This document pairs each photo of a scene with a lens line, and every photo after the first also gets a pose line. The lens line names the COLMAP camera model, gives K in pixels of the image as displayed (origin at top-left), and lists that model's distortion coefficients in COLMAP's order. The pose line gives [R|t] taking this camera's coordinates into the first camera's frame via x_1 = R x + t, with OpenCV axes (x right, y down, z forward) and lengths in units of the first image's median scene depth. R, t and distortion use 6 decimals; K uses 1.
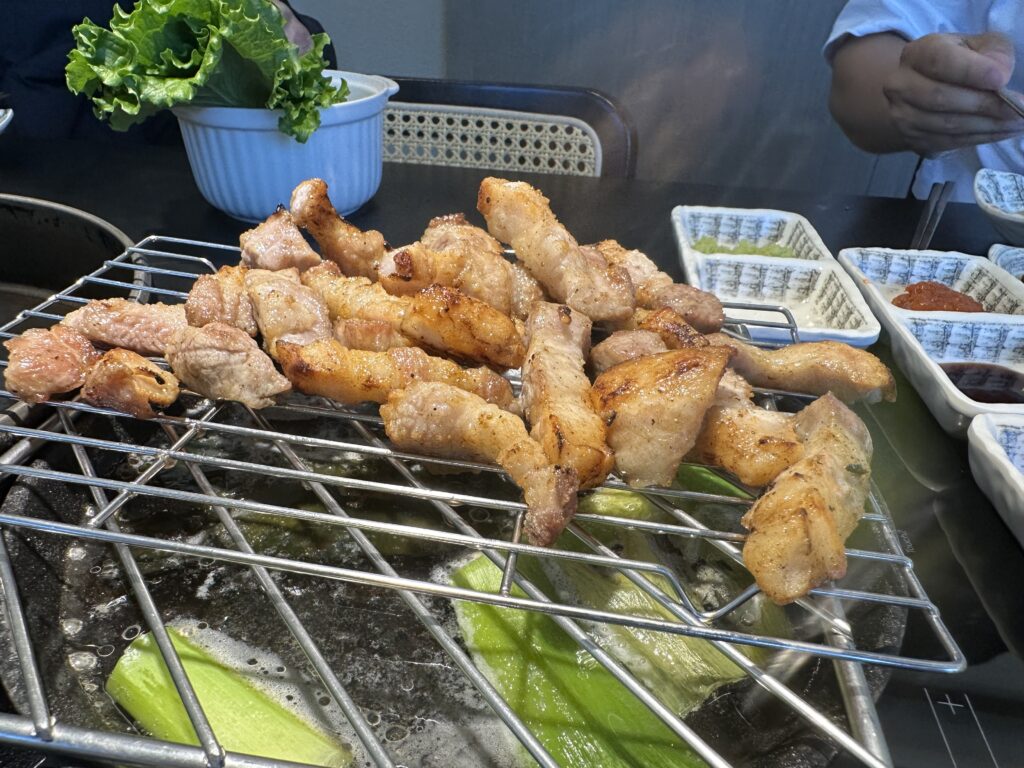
lens RADIAL K [[729.3, 0, 477.0], [0, 729.3, 455.4], [0, 0, 1]] dist [-0.010880, 0.005677]
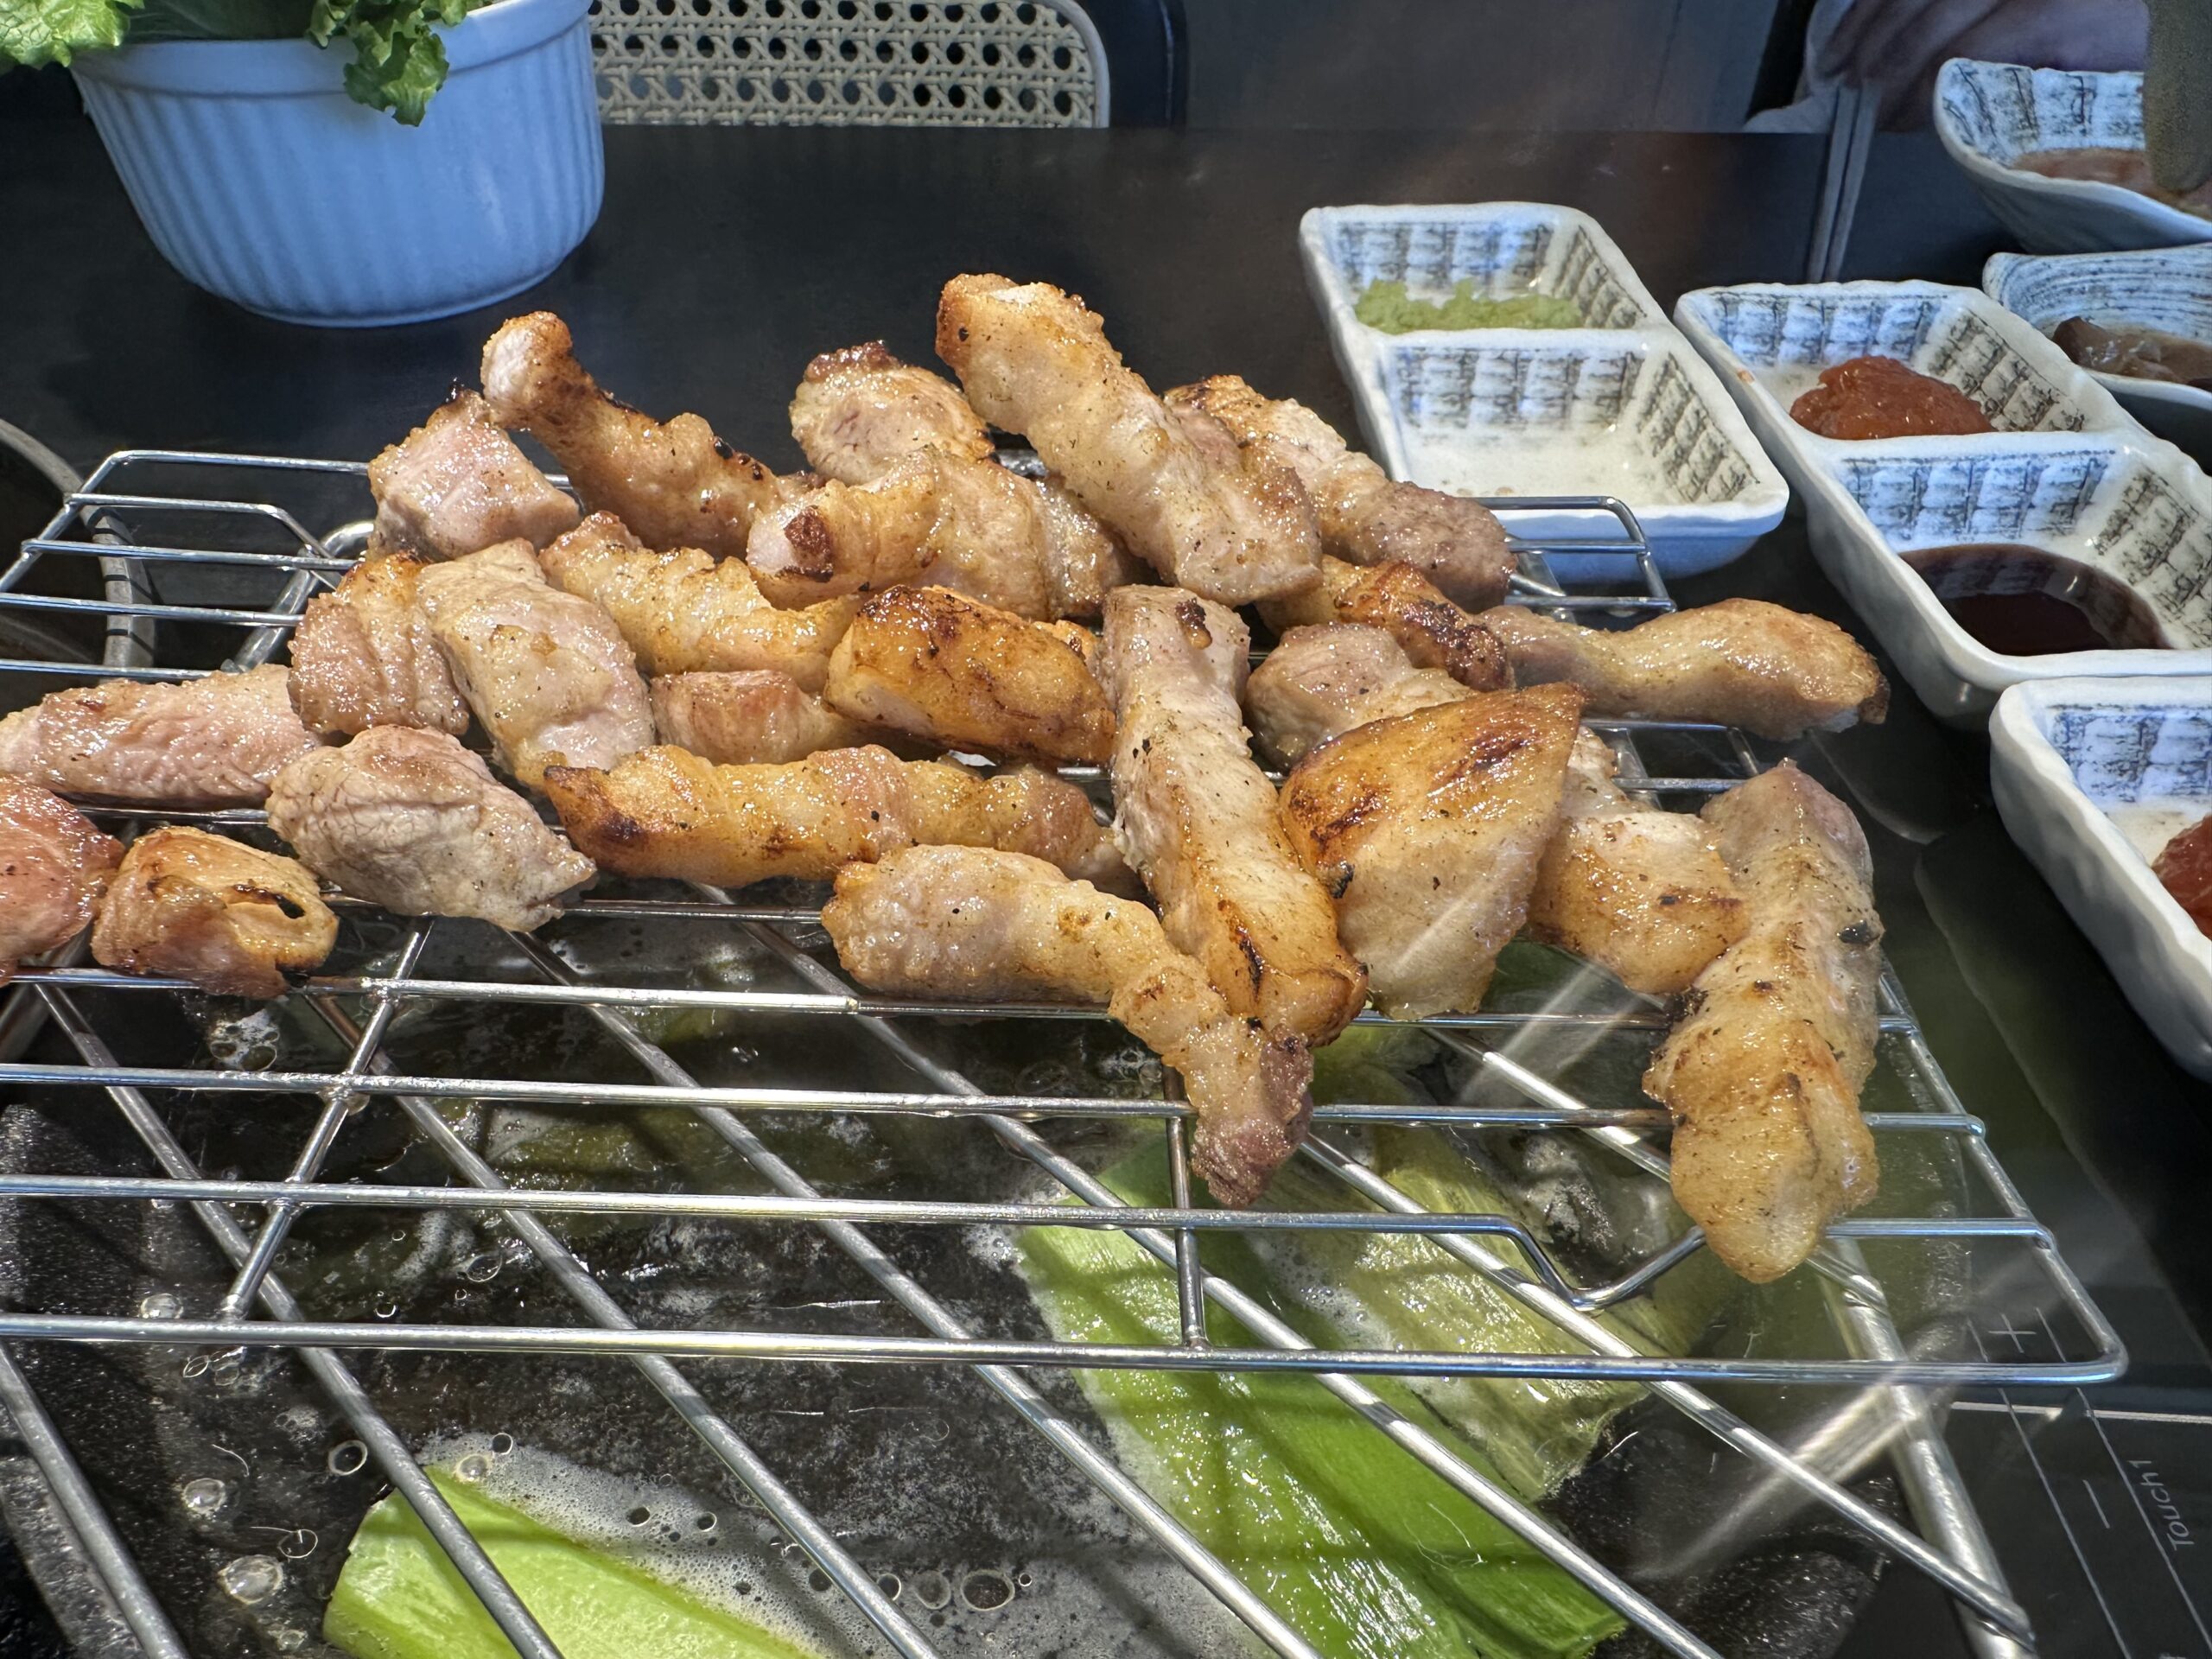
lens RADIAL K [[1575.4, 0, 1030.4], [0, 1575.4, 983.7], [0, 0, 1]] dist [-0.010880, 0.005677]
pose [[0.987226, -0.126778, 0.096501, -0.070064], [0.109077, 0.979277, 0.170644, -0.112308], [-0.116135, -0.157938, 0.980596, 0.032717]]
